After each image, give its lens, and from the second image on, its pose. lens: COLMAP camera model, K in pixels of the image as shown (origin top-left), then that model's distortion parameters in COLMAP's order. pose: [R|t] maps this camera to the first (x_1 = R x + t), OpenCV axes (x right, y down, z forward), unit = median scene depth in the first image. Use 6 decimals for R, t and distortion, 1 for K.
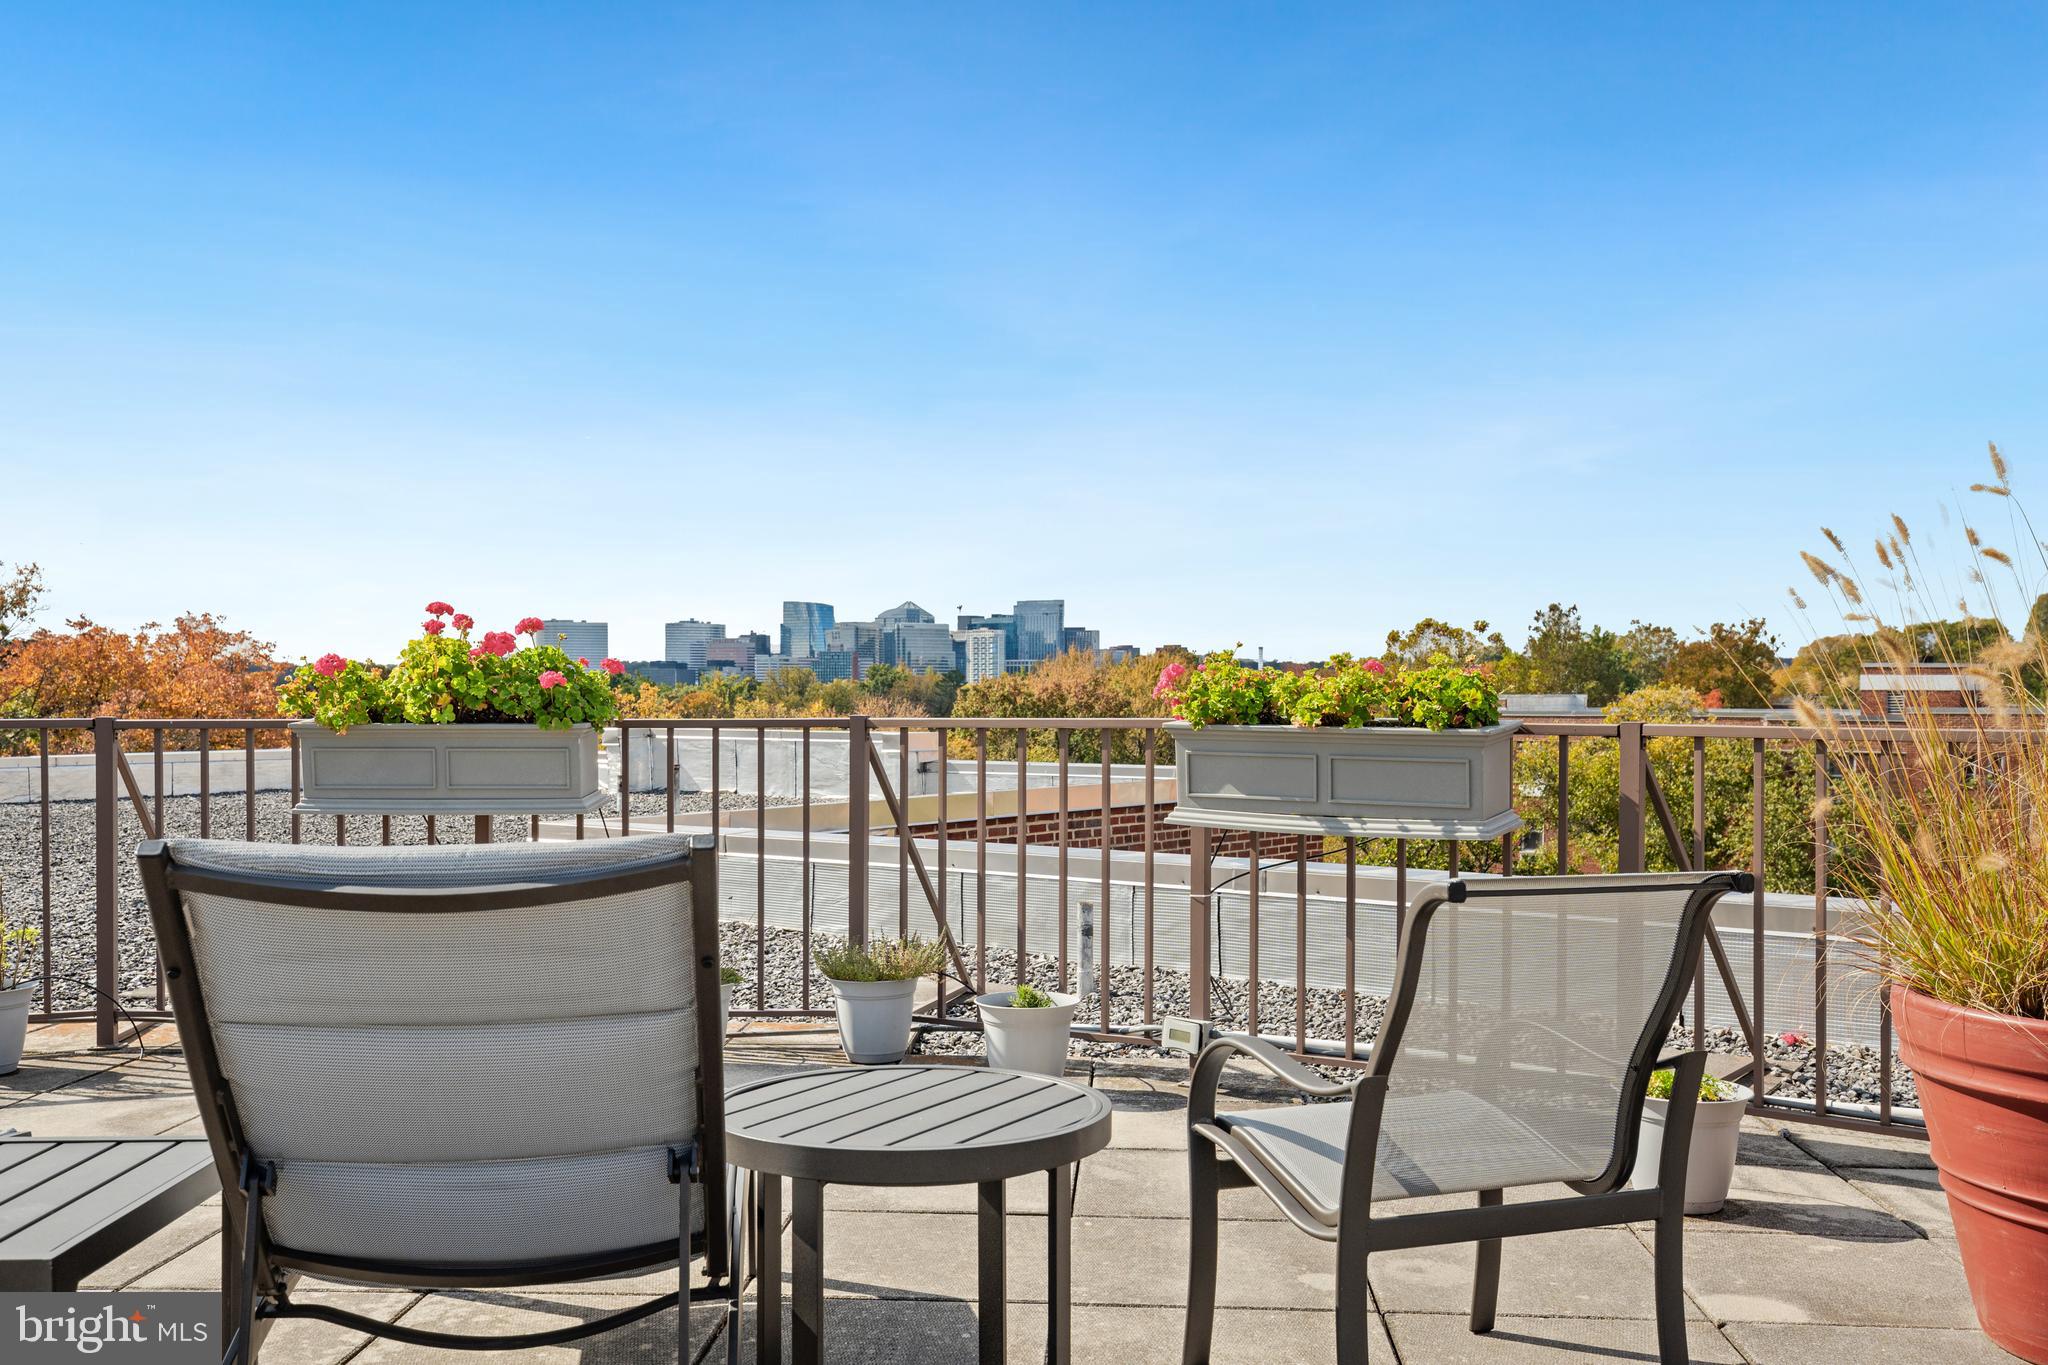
lens RADIAL K [[1965.1, 0, 1016.8], [0, 1965.1, 764.9], [0, 0, 1]] dist [0.027441, 0.004384]
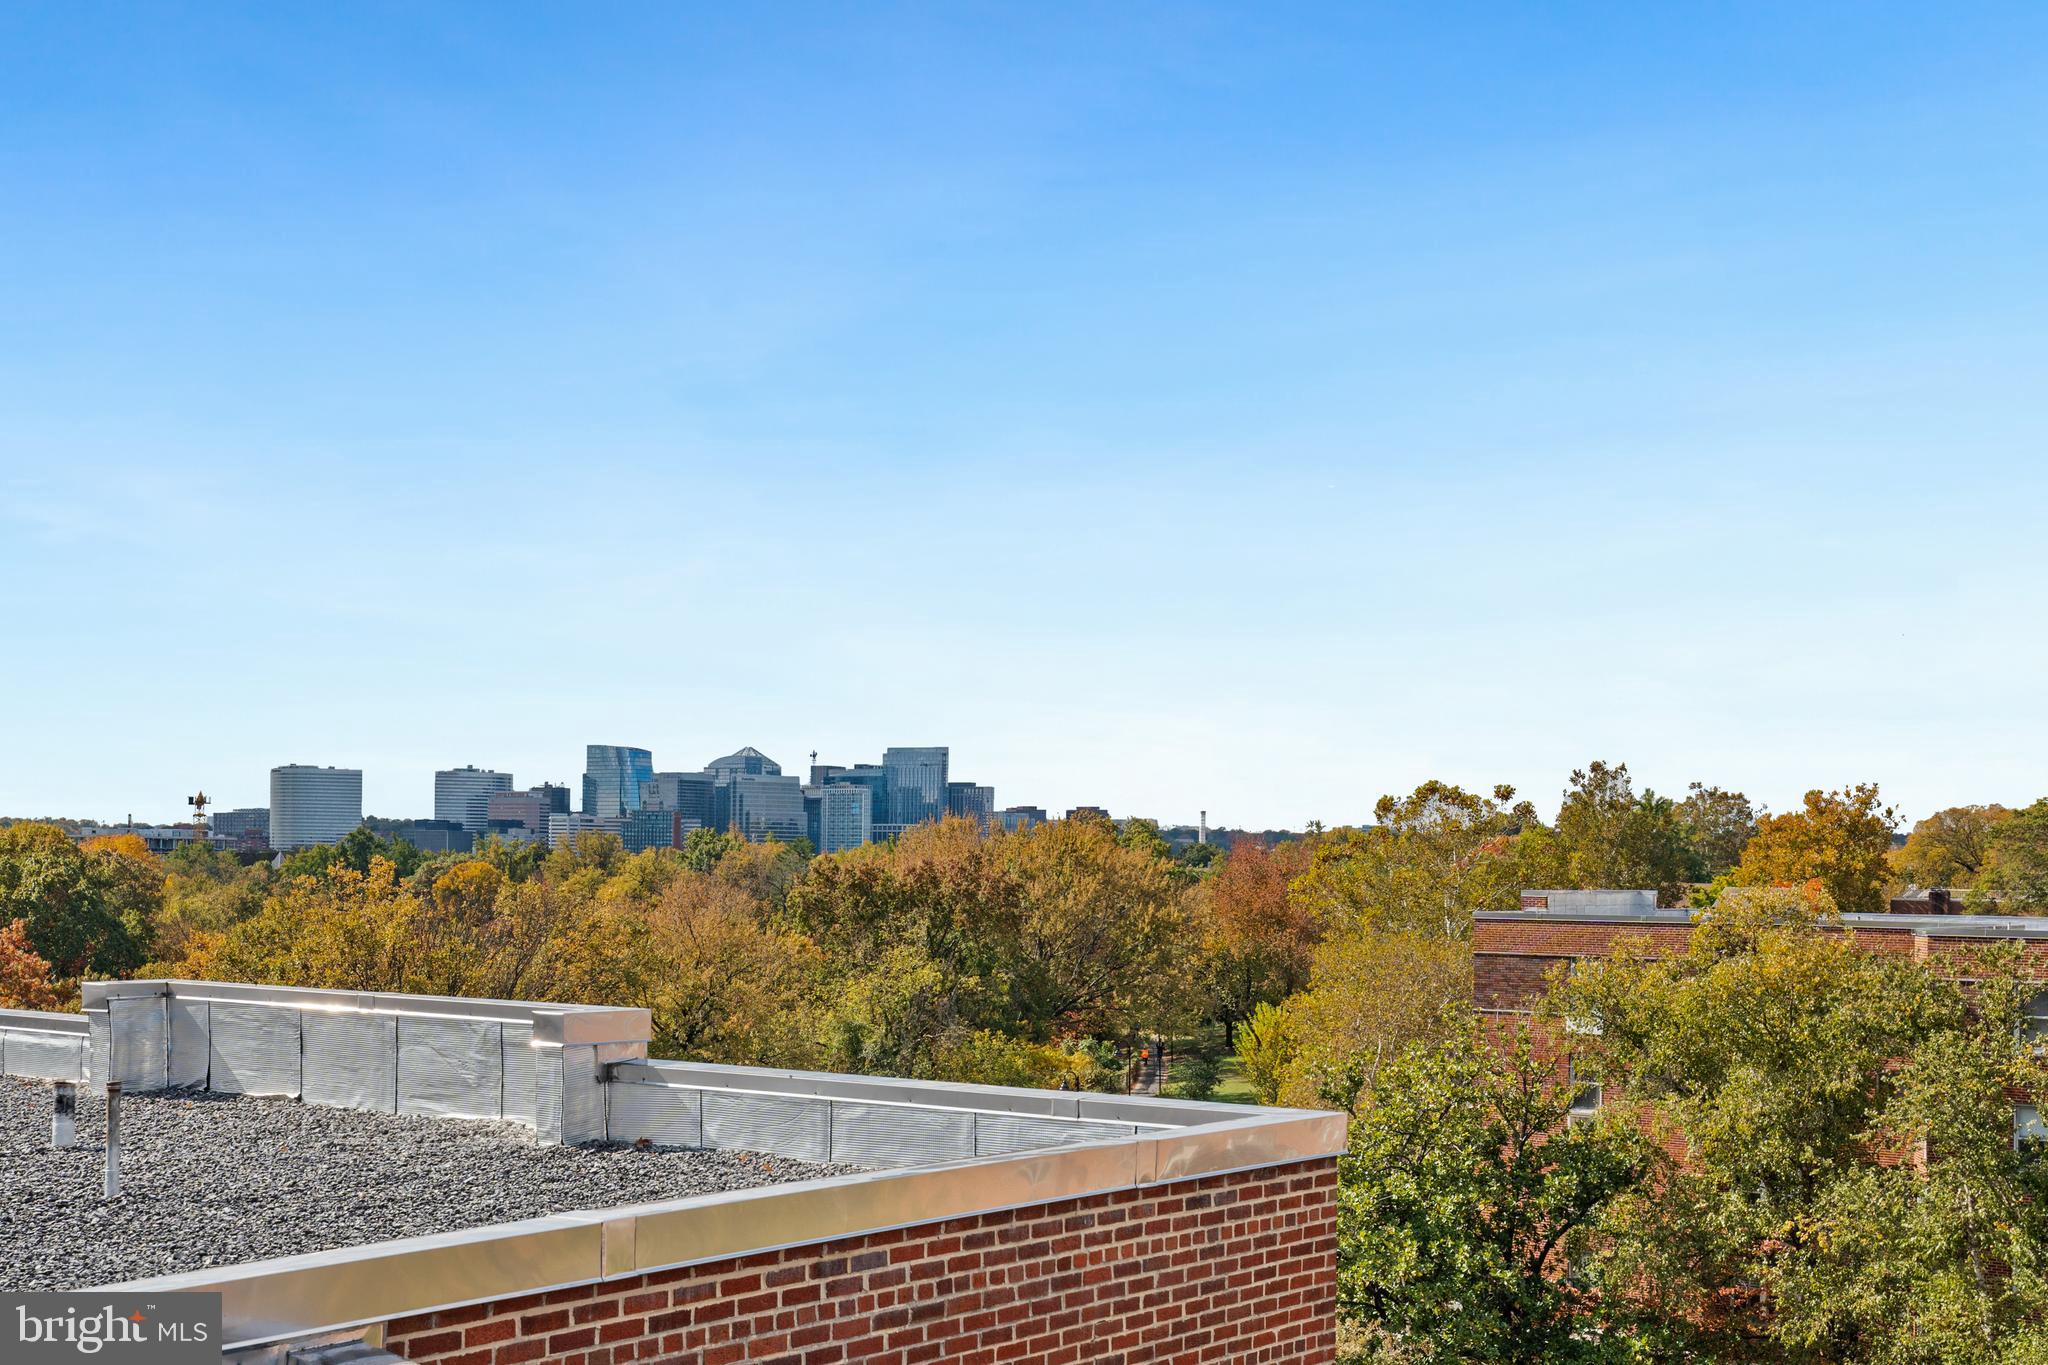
lens RADIAL K [[1965.1, 0, 1016.8], [0, 1965.1, 764.9], [0, 0, 1]] dist [0.027441, 0.004384]
pose [[0.999438, 0.008702, 0.032359, 0.026117], [-0.006542, 0.997781, -0.066266, -0.026121], [-0.032863, 0.066017, 0.997277, 0.232516]]
